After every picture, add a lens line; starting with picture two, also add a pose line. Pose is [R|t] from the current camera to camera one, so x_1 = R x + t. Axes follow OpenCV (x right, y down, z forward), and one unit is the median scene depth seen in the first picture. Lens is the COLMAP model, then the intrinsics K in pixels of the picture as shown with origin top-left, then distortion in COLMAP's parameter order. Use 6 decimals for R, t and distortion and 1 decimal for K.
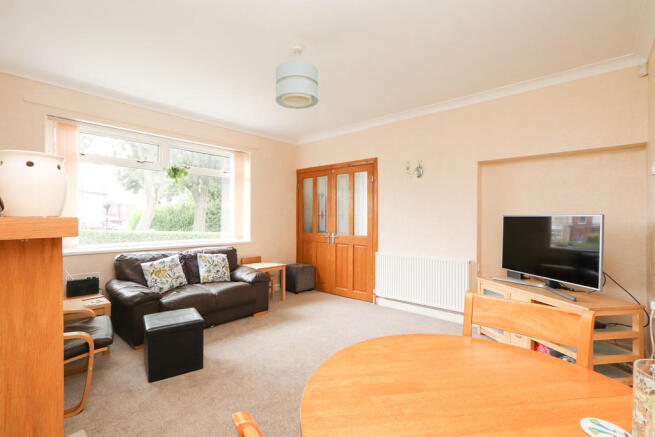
lens RADIAL K [[307.1, 0, 327.5], [0, 307.1, 218.5], [0, 0, 1]] dist [-0.025268, 0.000303]
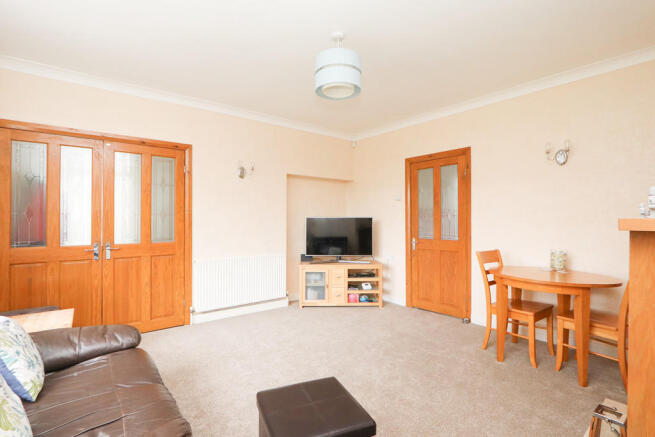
lens RADIAL K [[307.1, 0, 327.5], [0, 307.1, 218.5], [0, 0, 1]] dist [-0.025268, 0.000303]
pose [[0.145978, -0.001407, 0.989287, -0.724715], [-0.007641, 0.999968, 0.002550, -0.007167], [-0.989258, -0.007932, 0.145963, 0.644298]]
